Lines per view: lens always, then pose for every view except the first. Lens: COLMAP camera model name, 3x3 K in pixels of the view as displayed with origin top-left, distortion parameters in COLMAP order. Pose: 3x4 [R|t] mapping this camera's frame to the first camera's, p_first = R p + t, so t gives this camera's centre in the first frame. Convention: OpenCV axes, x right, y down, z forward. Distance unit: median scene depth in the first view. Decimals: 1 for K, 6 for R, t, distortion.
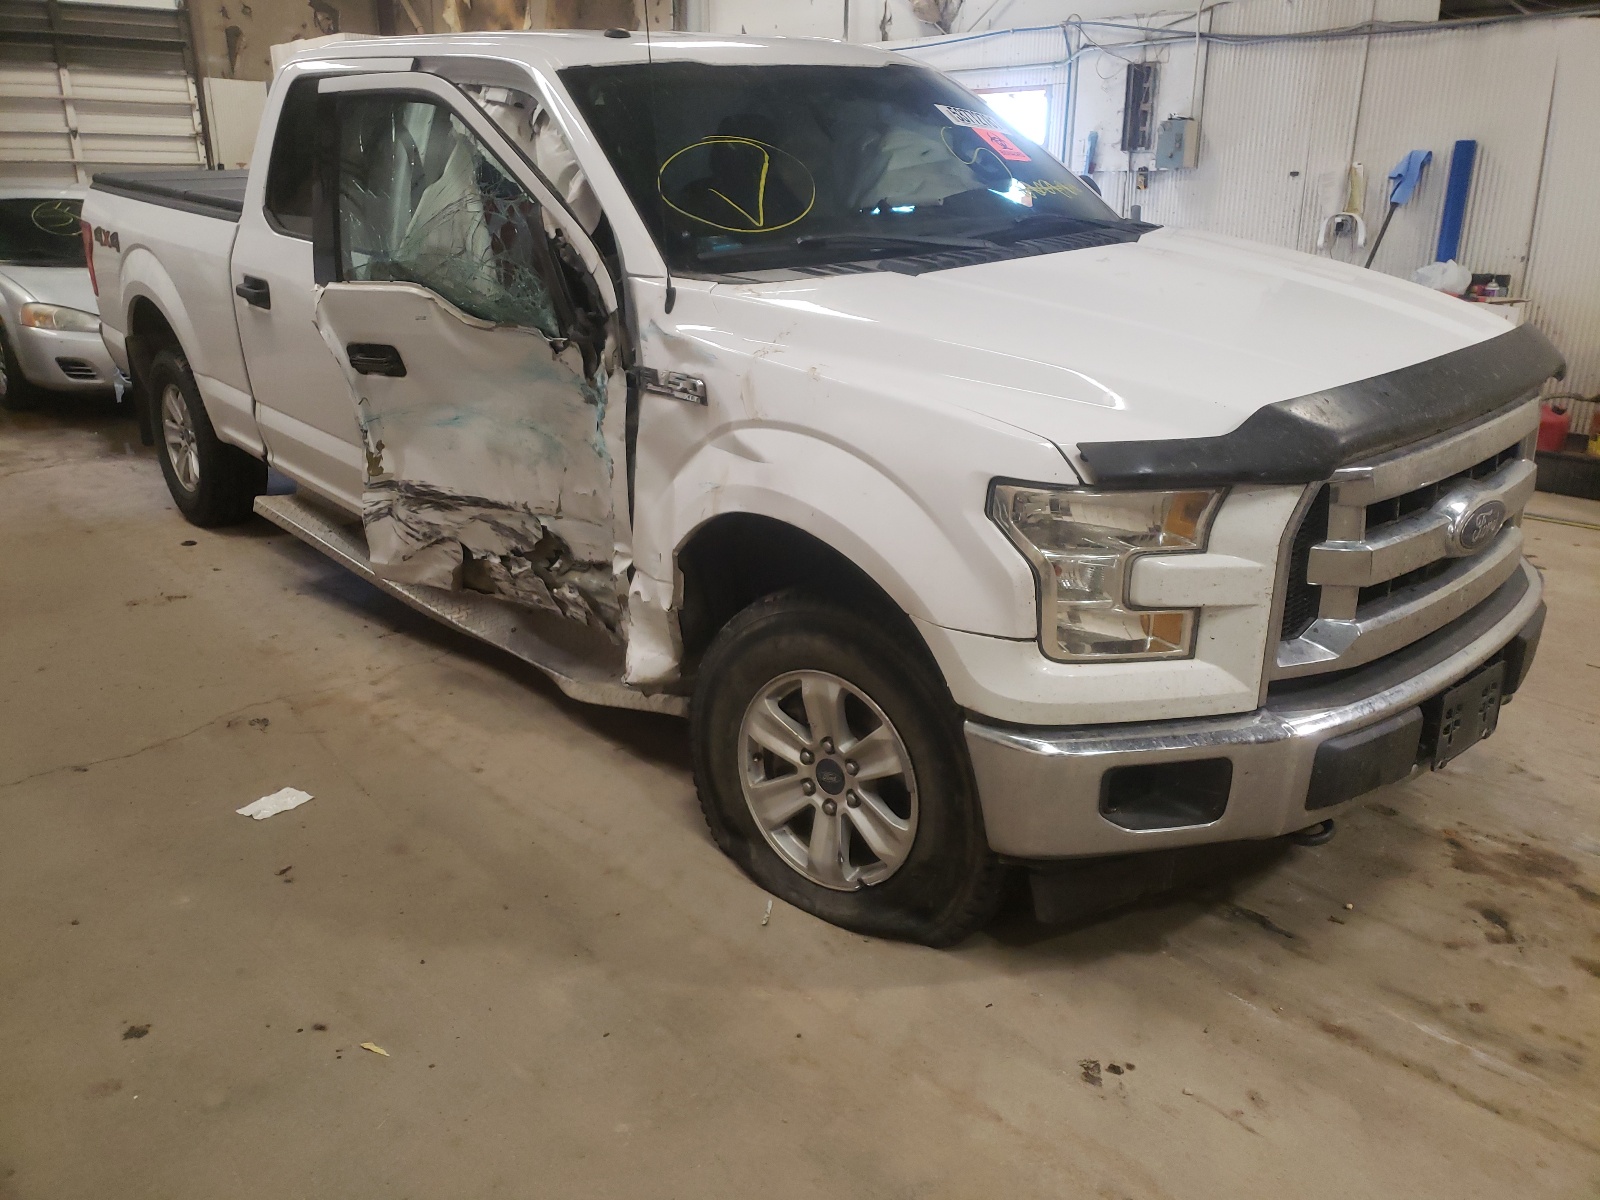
lens RADIAL K [[1201.7, 0, 800.0], [0, 1201.7, 600.0], [0, 0, 1]] dist [0.106149, -0.090872]
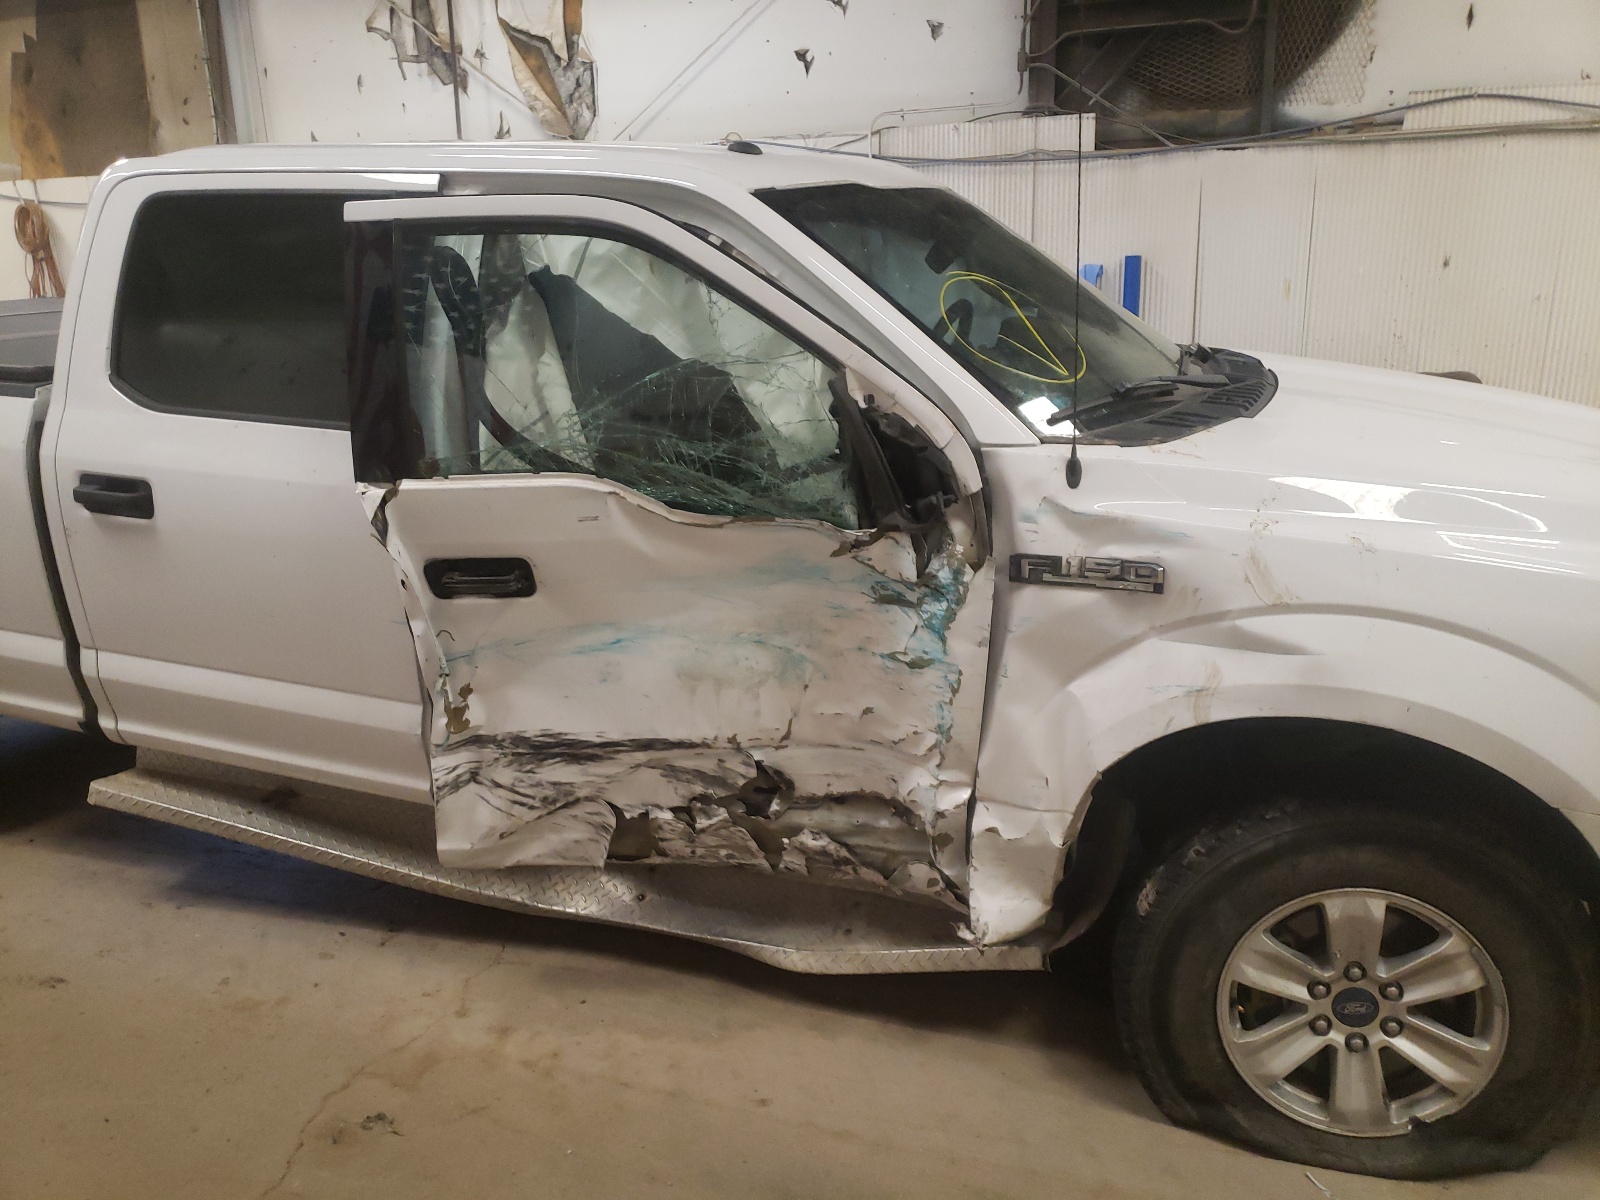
lens RADIAL K [[1210.4, 0, 800.0], [0, 1210.4, 600.0], [0, 0, 1]] dist [0.067276, -0.085801]
pose [[0.898266, -0.135723, 0.417968, -0.495132], [0.166405, 0.985338, -0.037665, -0.128233], [-0.406728, 0.103385, 0.907681, 0.267134]]
